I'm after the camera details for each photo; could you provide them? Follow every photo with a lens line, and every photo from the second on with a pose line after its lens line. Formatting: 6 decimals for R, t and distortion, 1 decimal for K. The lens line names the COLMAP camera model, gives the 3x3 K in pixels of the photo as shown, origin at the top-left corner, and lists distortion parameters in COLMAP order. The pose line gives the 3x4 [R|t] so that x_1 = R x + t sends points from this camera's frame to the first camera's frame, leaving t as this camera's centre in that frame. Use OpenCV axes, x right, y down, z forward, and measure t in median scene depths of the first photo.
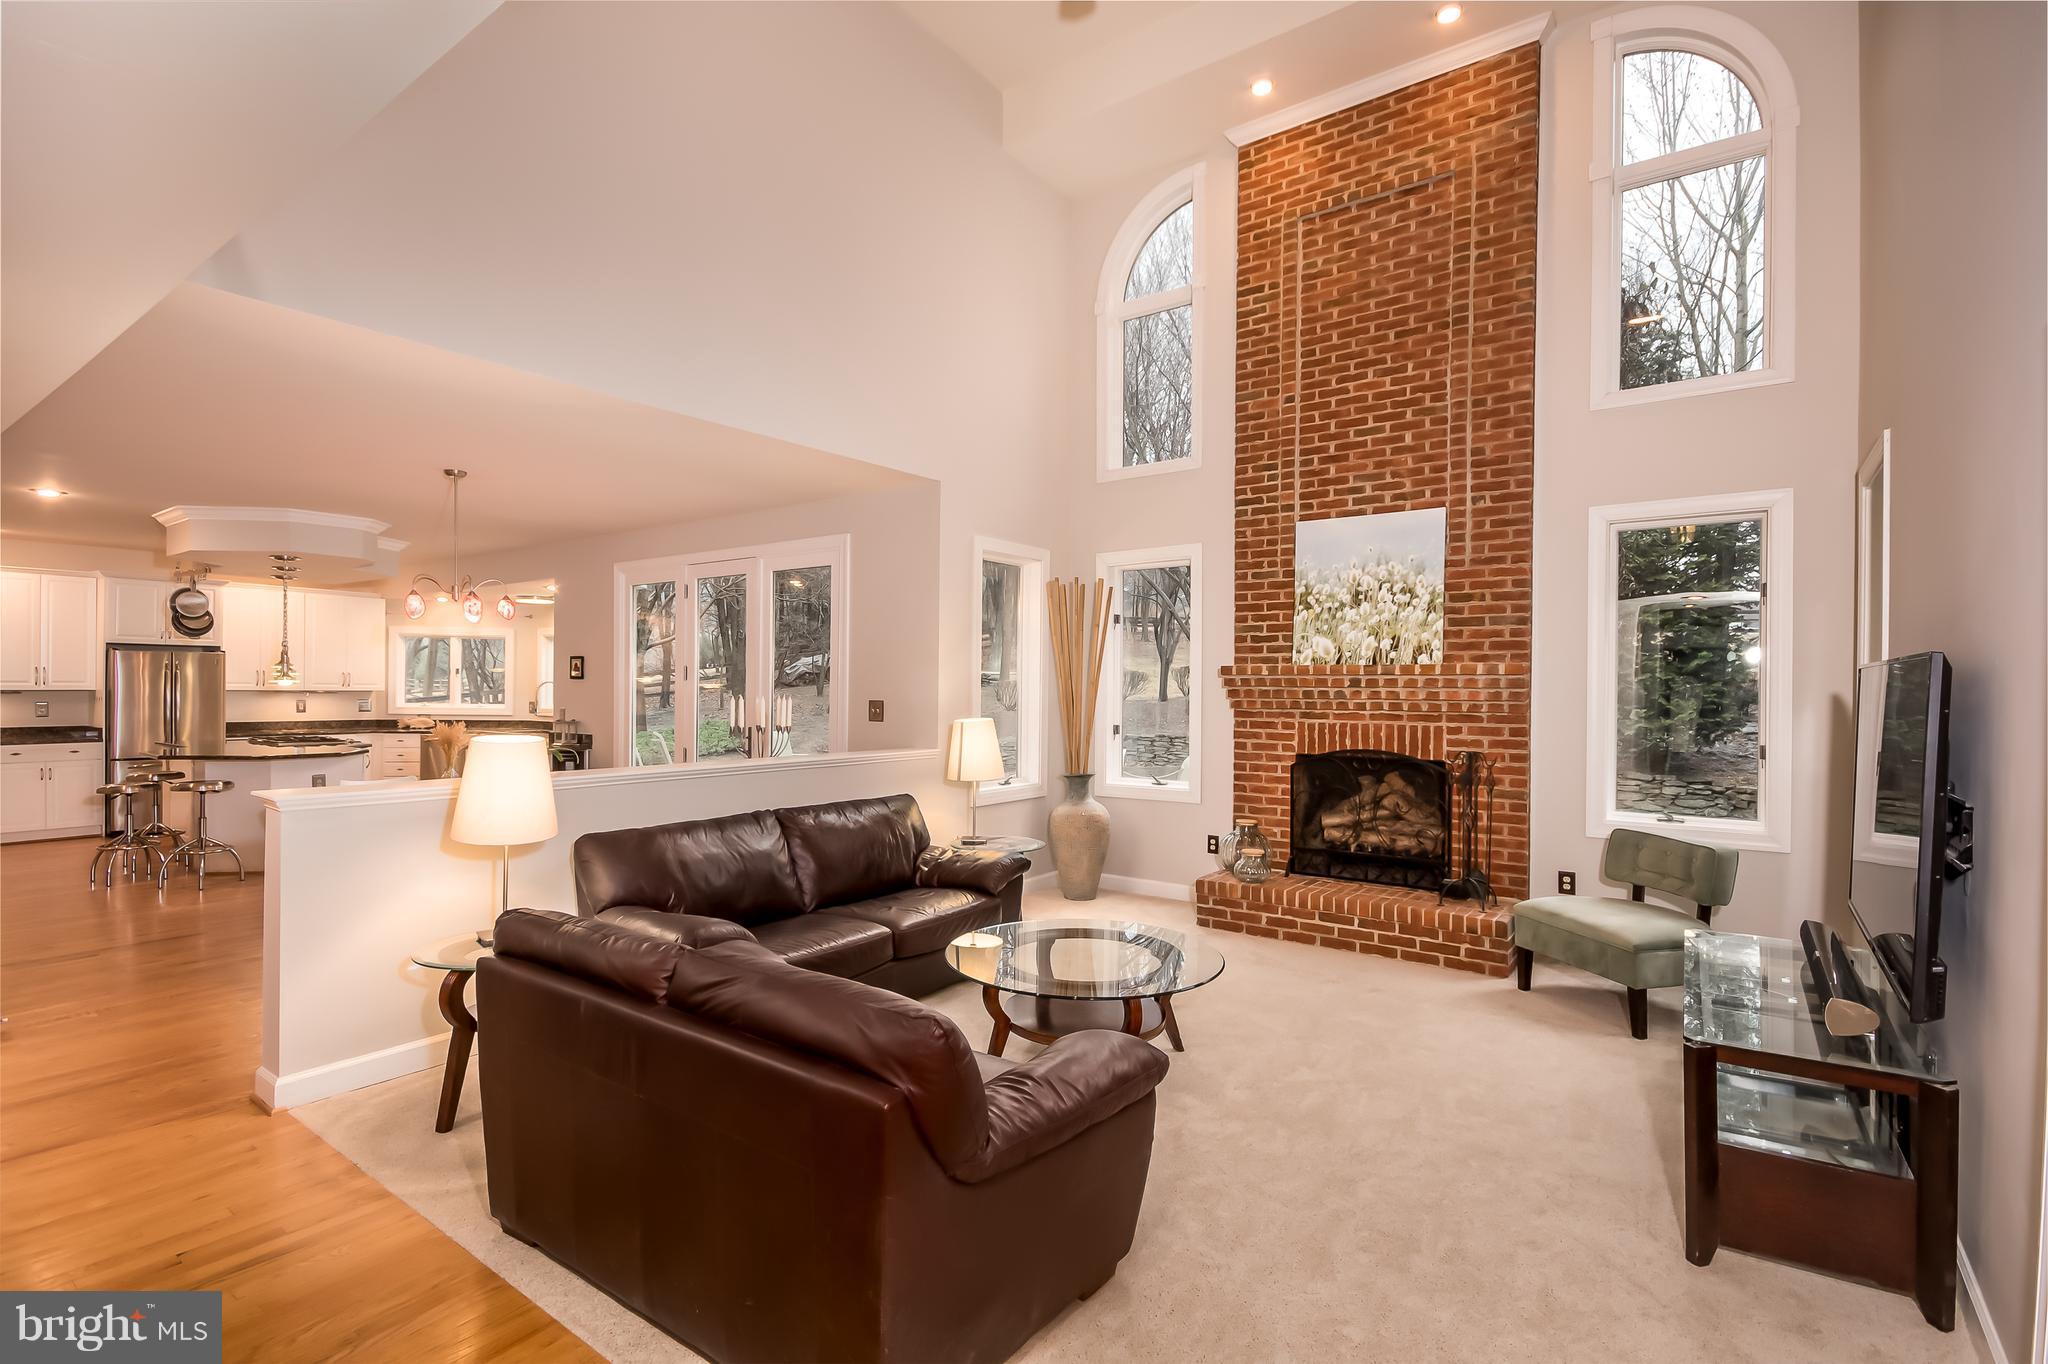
lens RADIAL K [[951.5, 0, 1026.8], [0, 951.5, 701.0], [0, 0, 1]] dist [-0.002275, -0.000923]
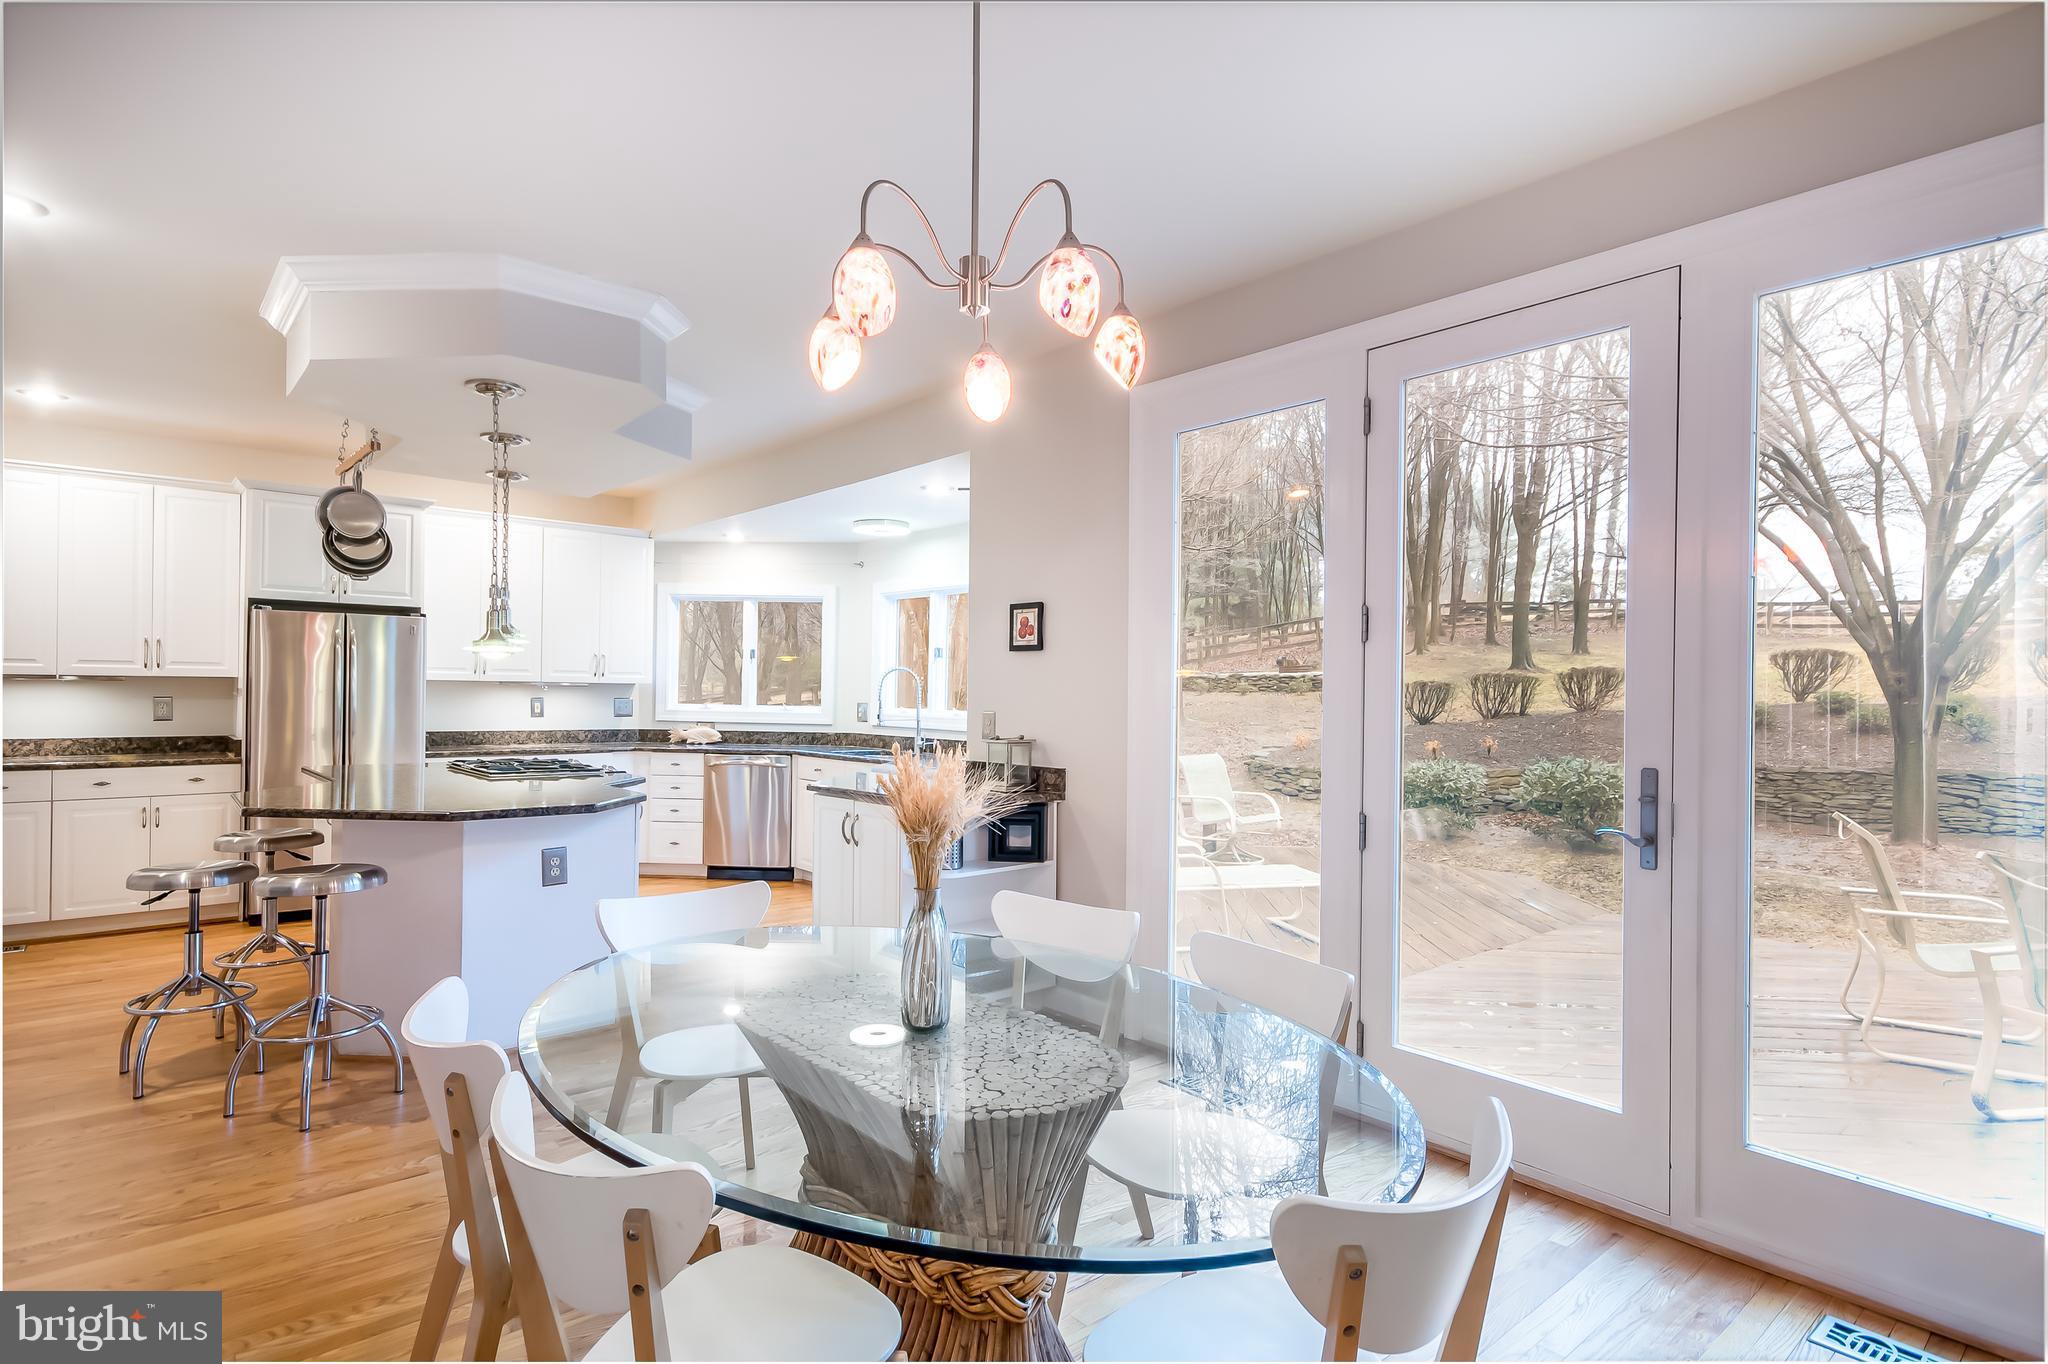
lens RADIAL K [[1014.7, 0, 989.8], [0, 1014.7, 686.9], [0, 0, 1]] dist [0.031474, -0.030641]
pose [[0.969692, -0.000779, -0.244328, -0.680570], [-0.004672, 0.999753, -0.021730, 0.011369], [0.244284, 0.022212, 0.969449, 0.925069]]
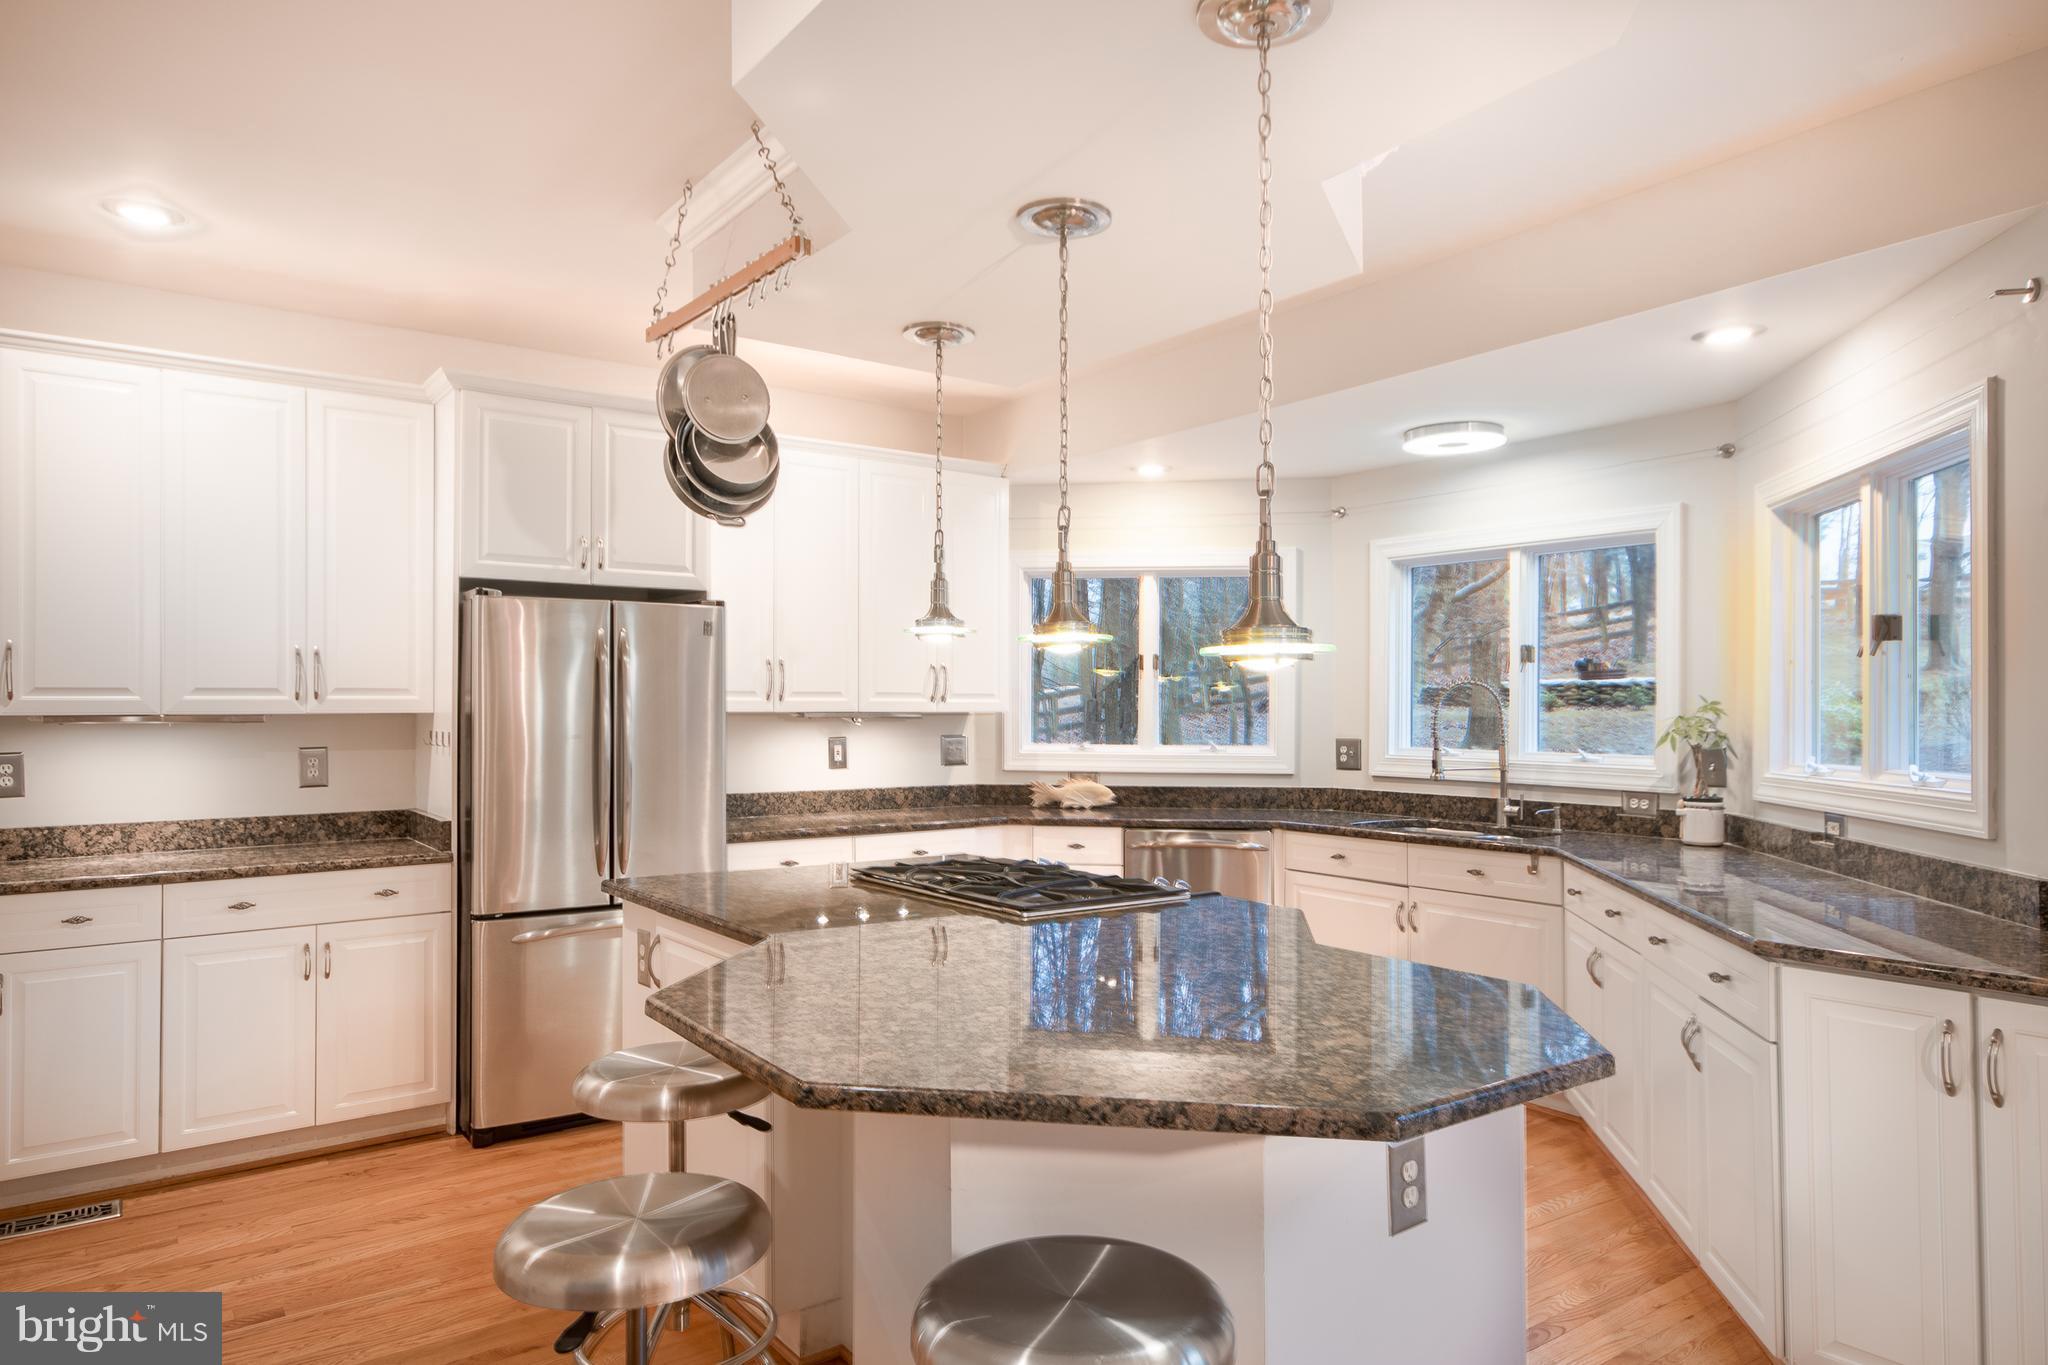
lens RADIAL K [[1259.7, 0, 976.8], [0, 1259.7, 691.3], [0, 0, 1]] dist [-0.004014, -0.001588]
pose [[0.941092, -0.018068, -0.337668, -1.202590], [0.007543, 0.999445, -0.032454, -0.006442], [0.338067, 0.027995, 0.940706, 1.190295]]
